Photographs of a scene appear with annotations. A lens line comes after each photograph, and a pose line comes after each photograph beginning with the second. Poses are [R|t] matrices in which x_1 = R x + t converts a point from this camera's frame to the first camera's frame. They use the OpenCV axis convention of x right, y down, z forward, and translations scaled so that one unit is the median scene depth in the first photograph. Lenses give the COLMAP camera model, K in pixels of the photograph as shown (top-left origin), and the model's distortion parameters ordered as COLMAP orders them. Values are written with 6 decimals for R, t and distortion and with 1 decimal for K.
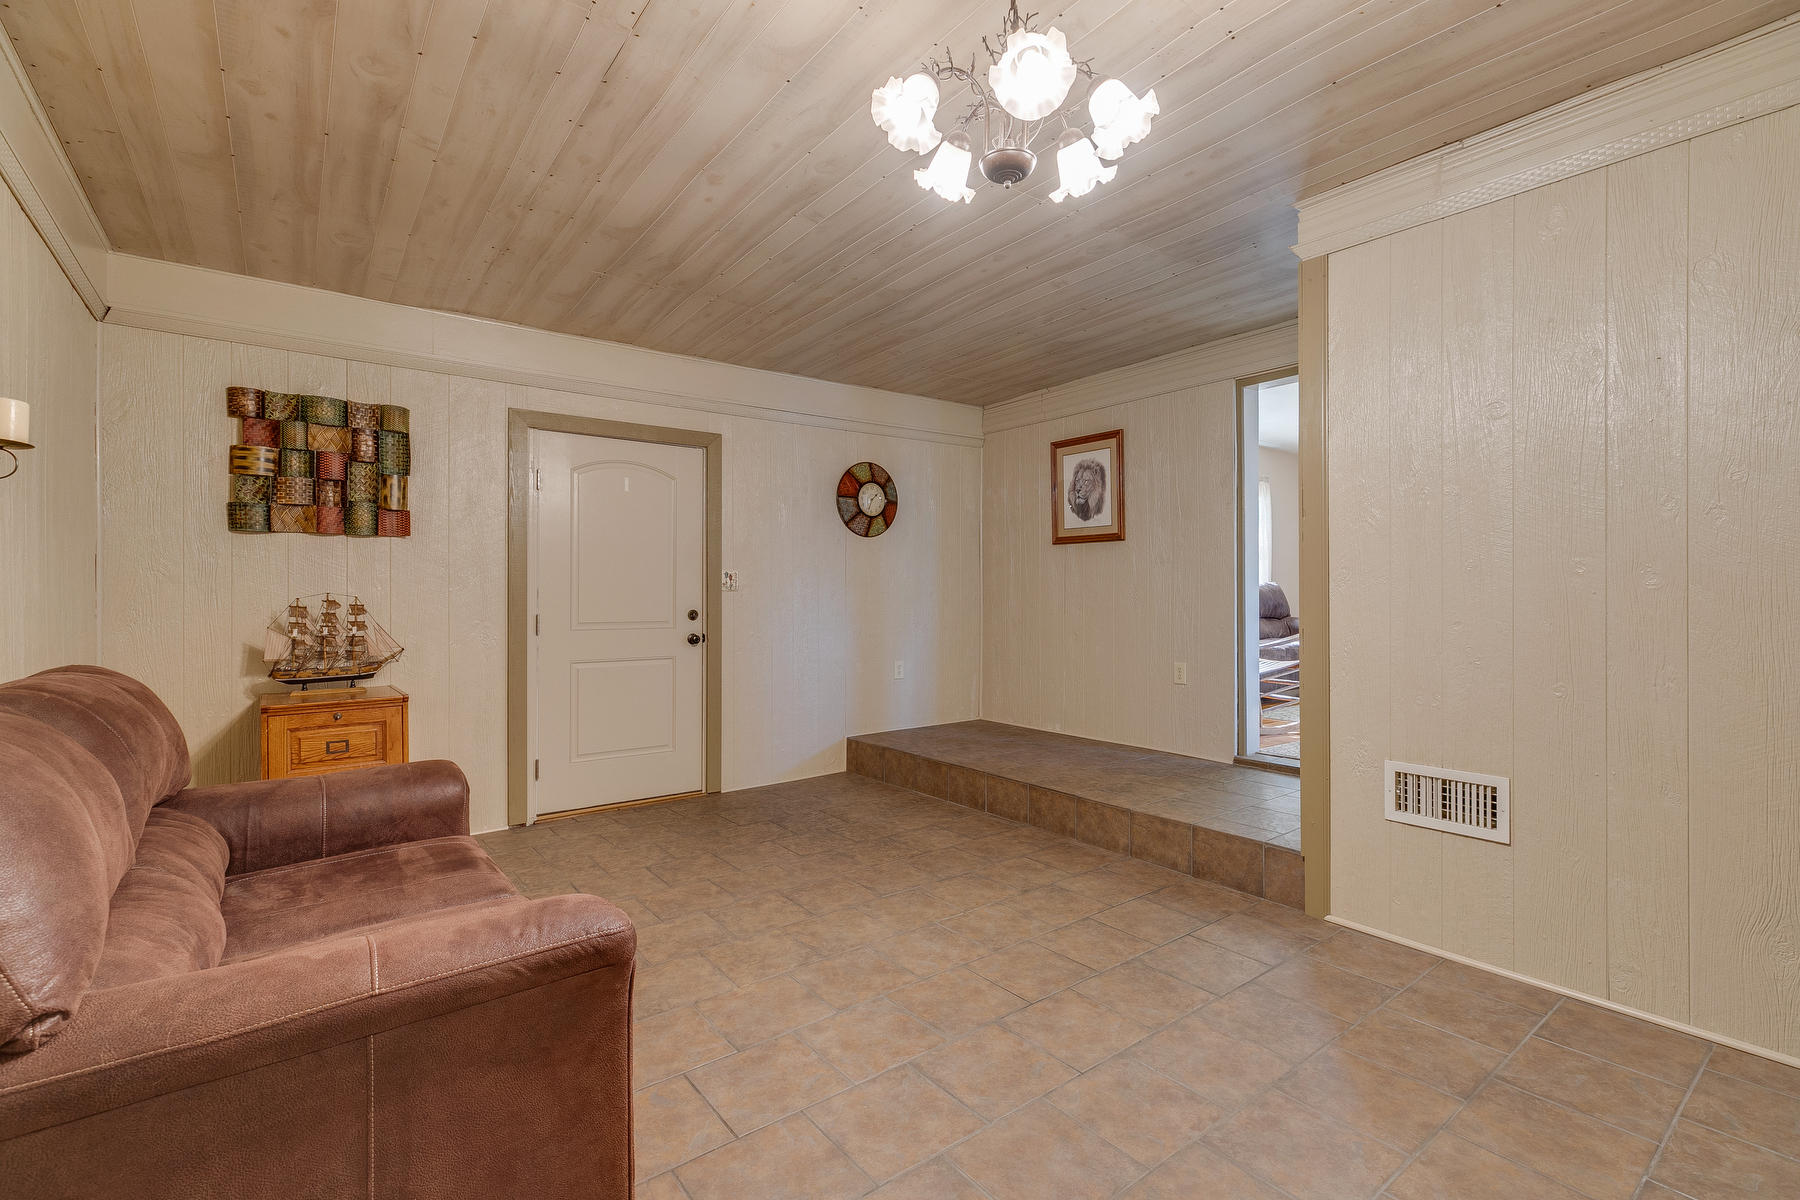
lens RADIAL K [[811.1, 0, 904.4], [0, 811.1, 592.9], [0, 0, 1]] dist [-0.019910, -0.000060]
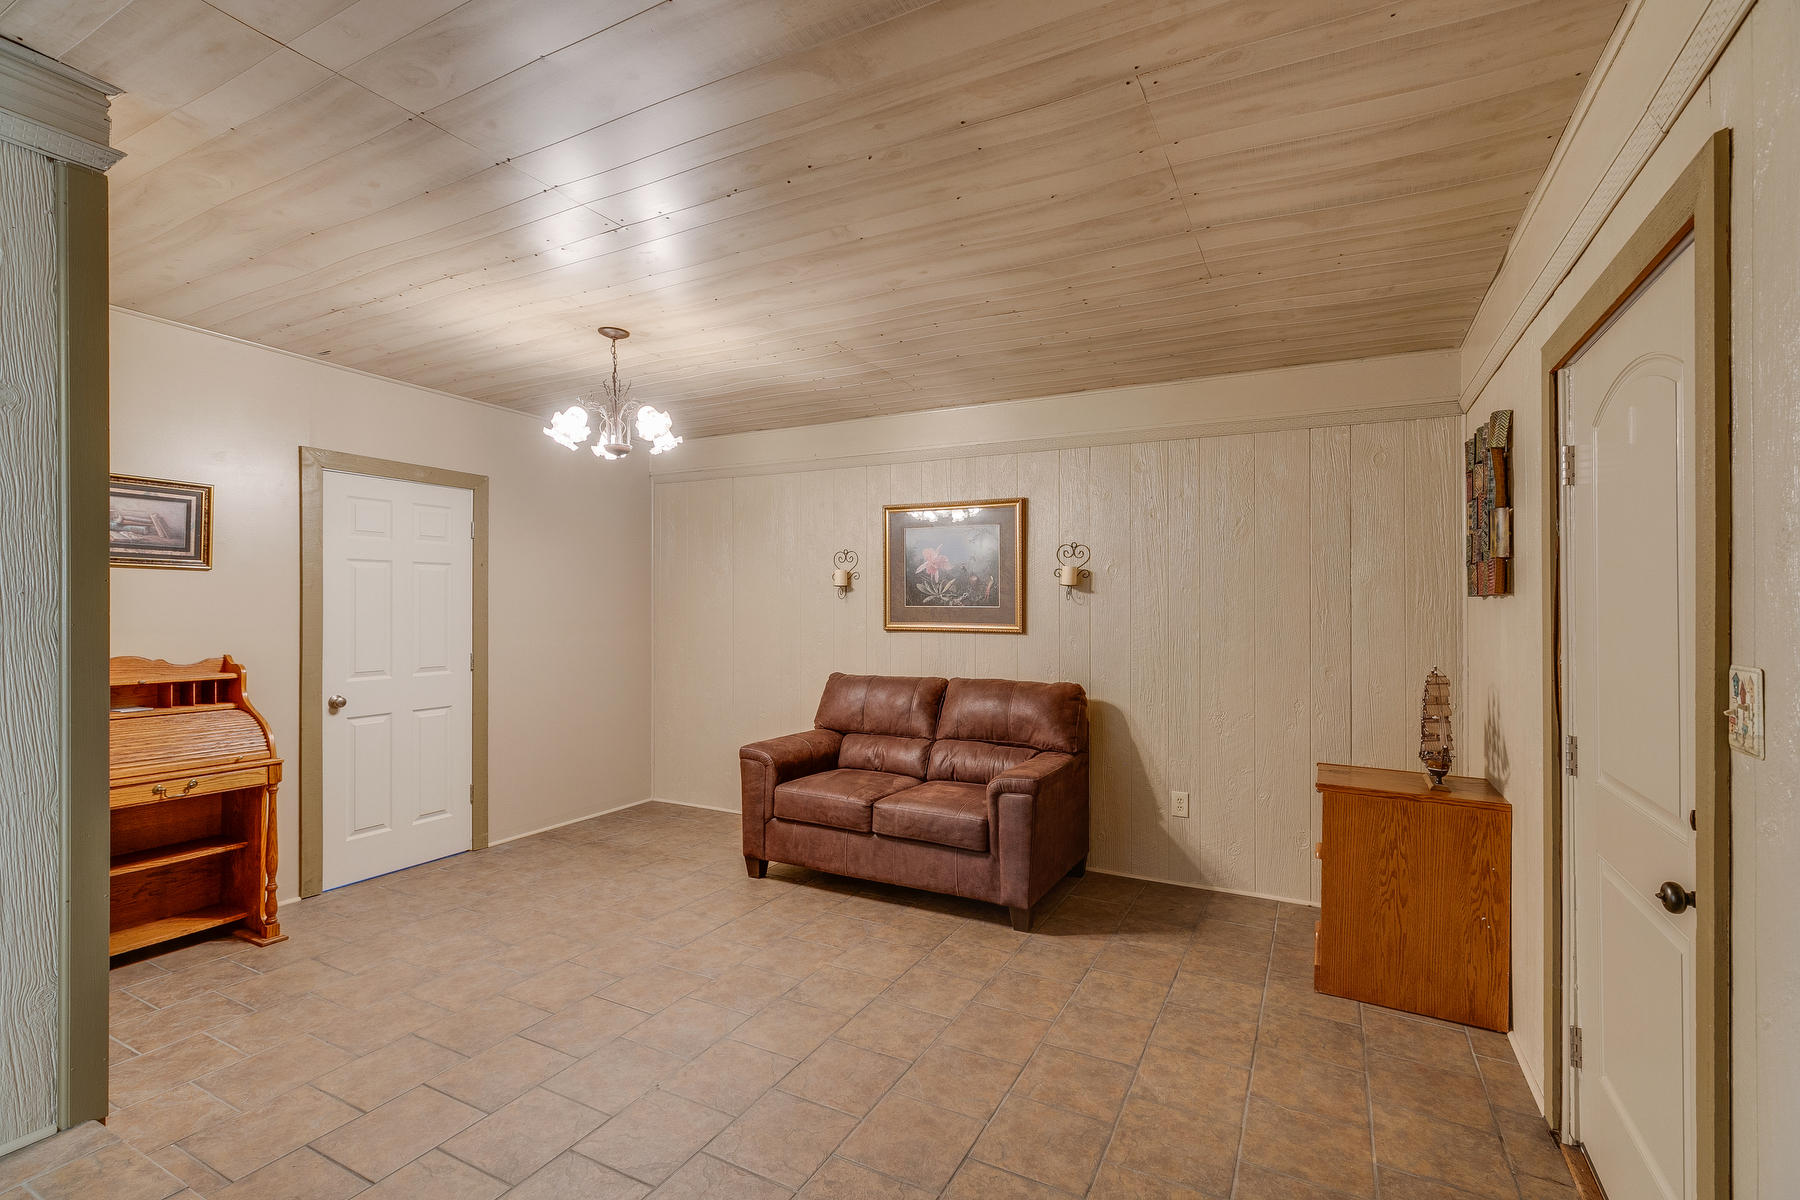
lens RADIAL K [[811.1, 0, 908.3], [0, 811.1, 608.7], [0, 0, 1]] dist [-0.019910, -0.000060]
pose [[-0.909375, -0.000858, -0.415976, 0.194181], [-0.002189, 0.999994, 0.002724, -0.081091], [0.415971, 0.003387, -0.909372, 1.971472]]
